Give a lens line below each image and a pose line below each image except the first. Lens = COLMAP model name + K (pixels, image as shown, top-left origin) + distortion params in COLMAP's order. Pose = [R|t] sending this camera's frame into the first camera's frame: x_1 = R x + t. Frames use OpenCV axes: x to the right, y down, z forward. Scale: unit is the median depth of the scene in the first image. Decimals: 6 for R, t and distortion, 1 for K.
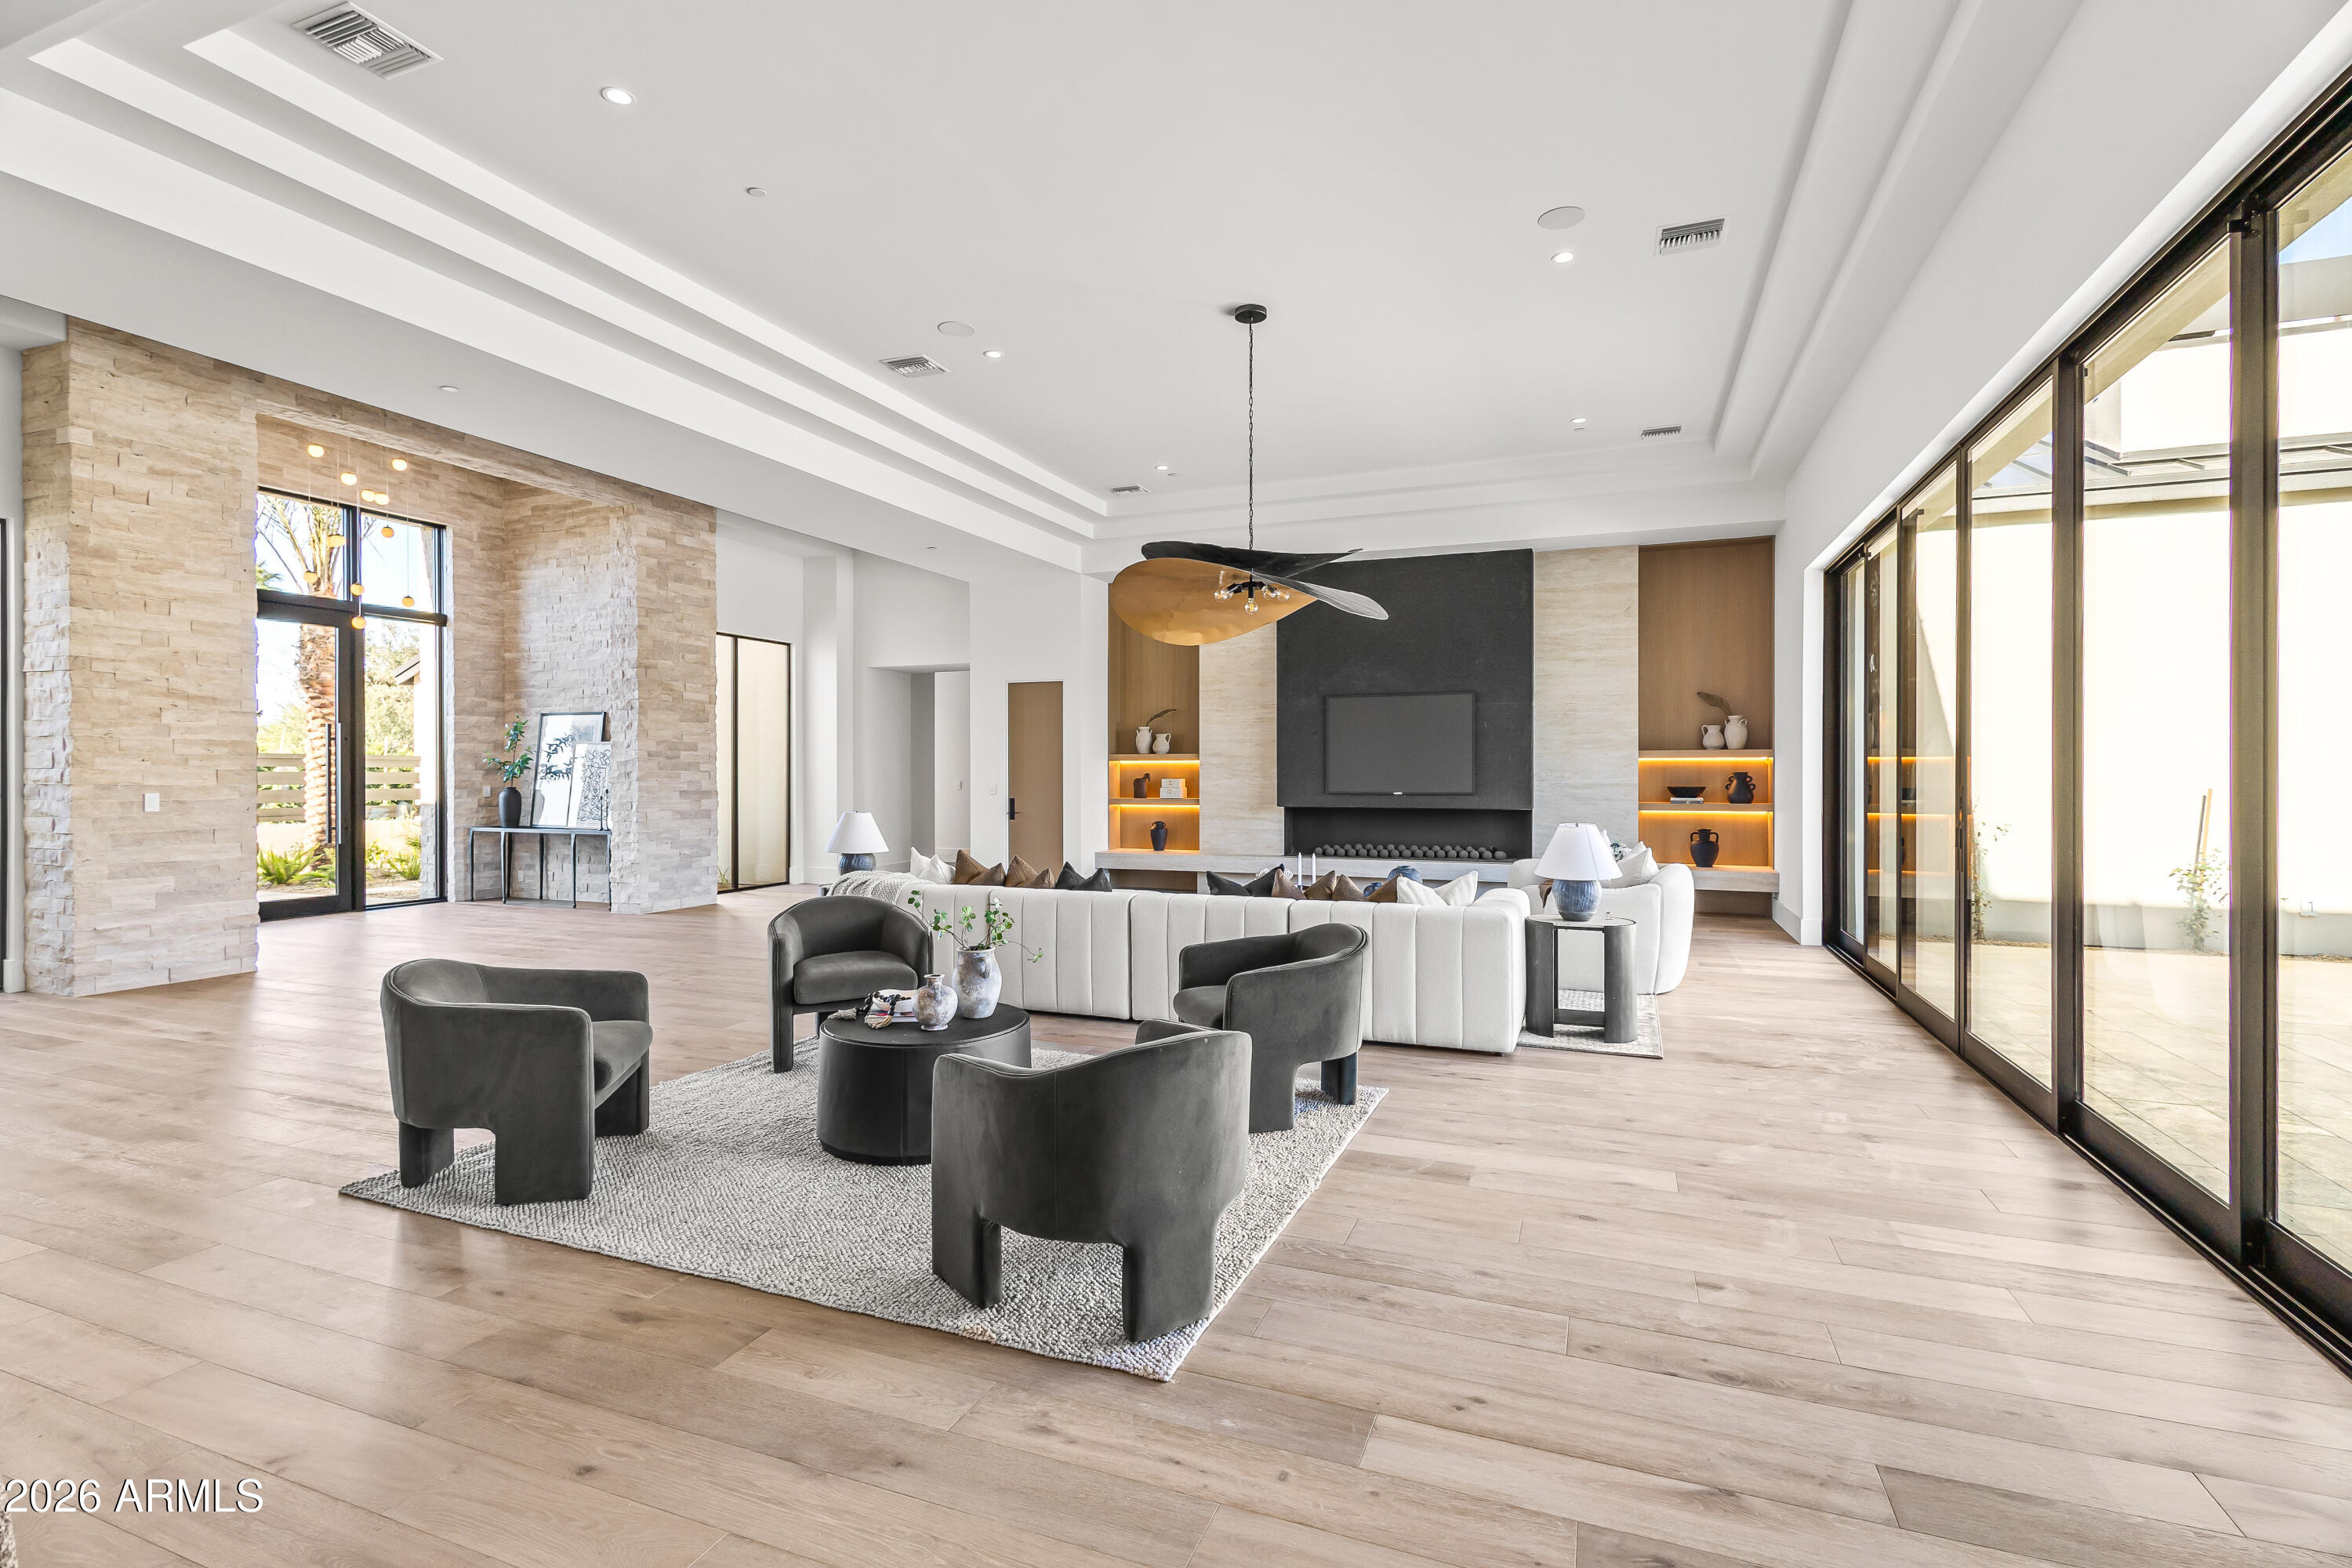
lens RADIAL K [[1083.1, 0, 1177.5], [0, 1083.1, 778.4], [0, 0, 1]] dist [0.005886, -0.000807]
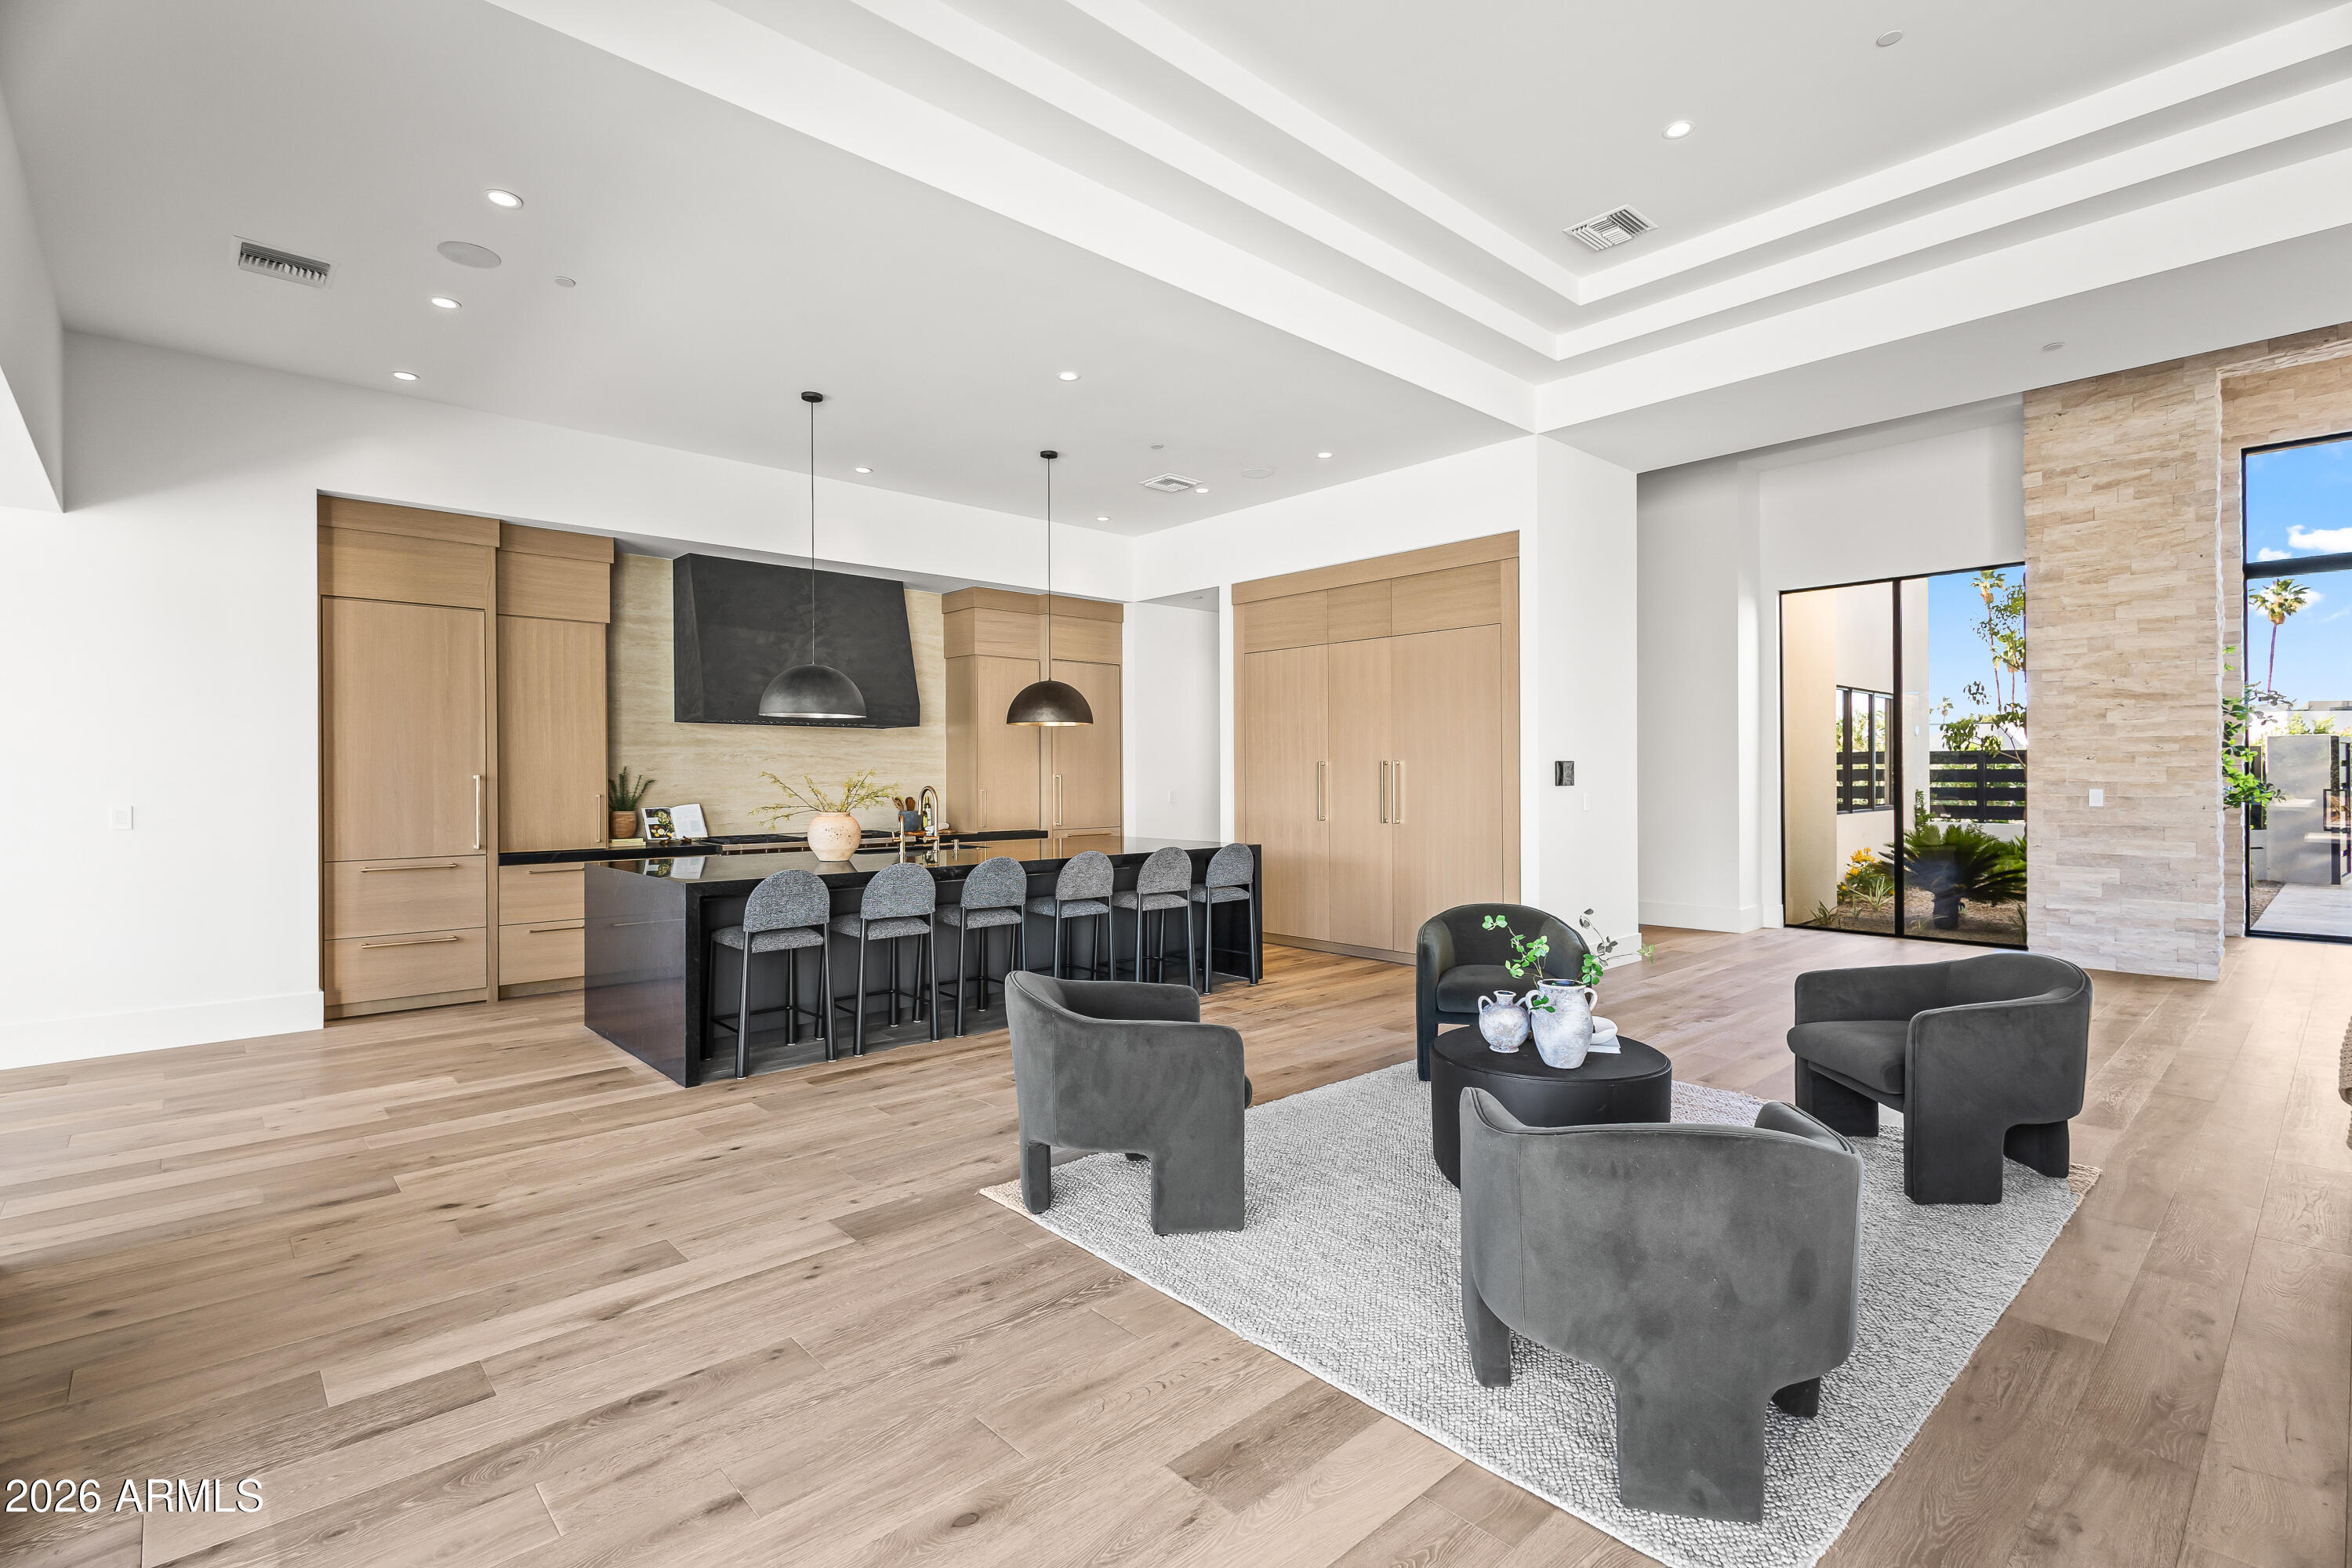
lens RADIAL K [[1083.1, 0, 1177.8], [0, 1083.1, 777.6], [0, 0, 1]] dist [0.005886, -0.000807]
pose [[-0.434819, 0.004426, -0.900507, 0.412479], [0.000807, 0.999989, 0.004525, -0.003218], [0.900518, 0.001241, -0.434818, 0.651065]]
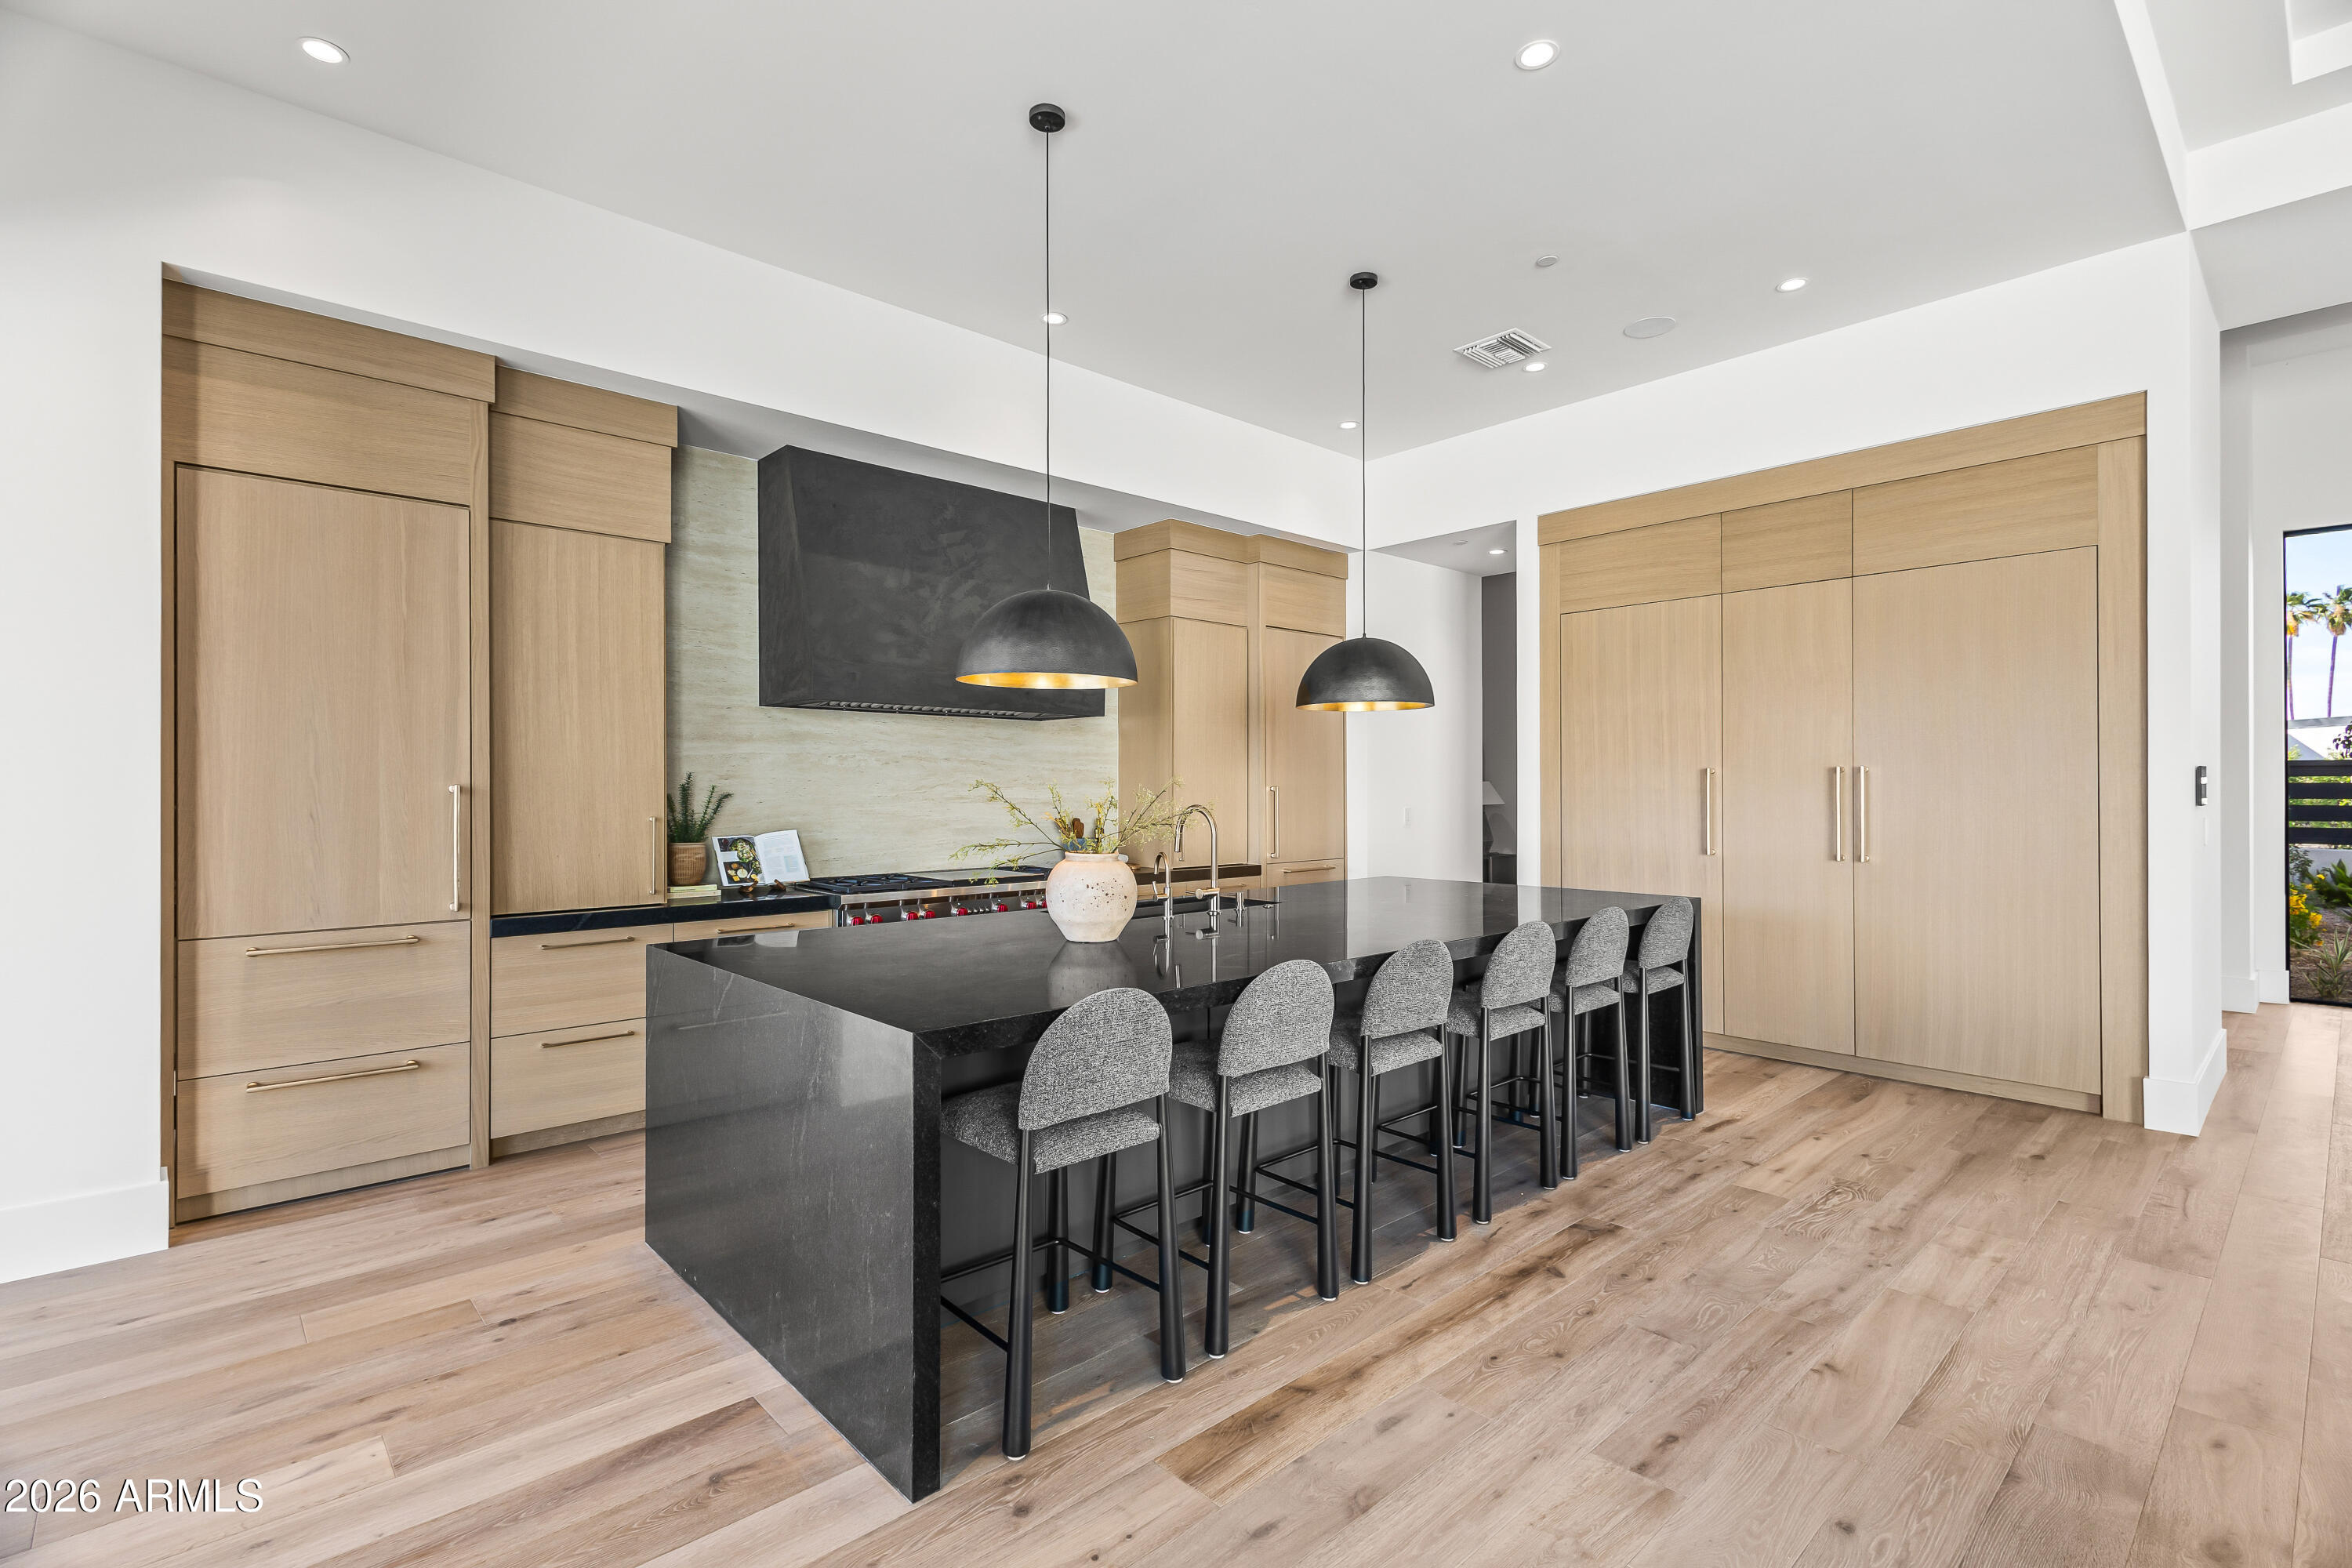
lens RADIAL K [[1083.1, 0, 1176.4], [0, 1083.1, 788.3], [0, 0, 1]] dist [0.005886, -0.000807]
pose [[-0.434324, 0.001412, -0.900755, 0.152342], [-0.001042, 0.999997, 0.002070, -0.001362], [0.900756, 0.001838, -0.434322, 0.242049]]
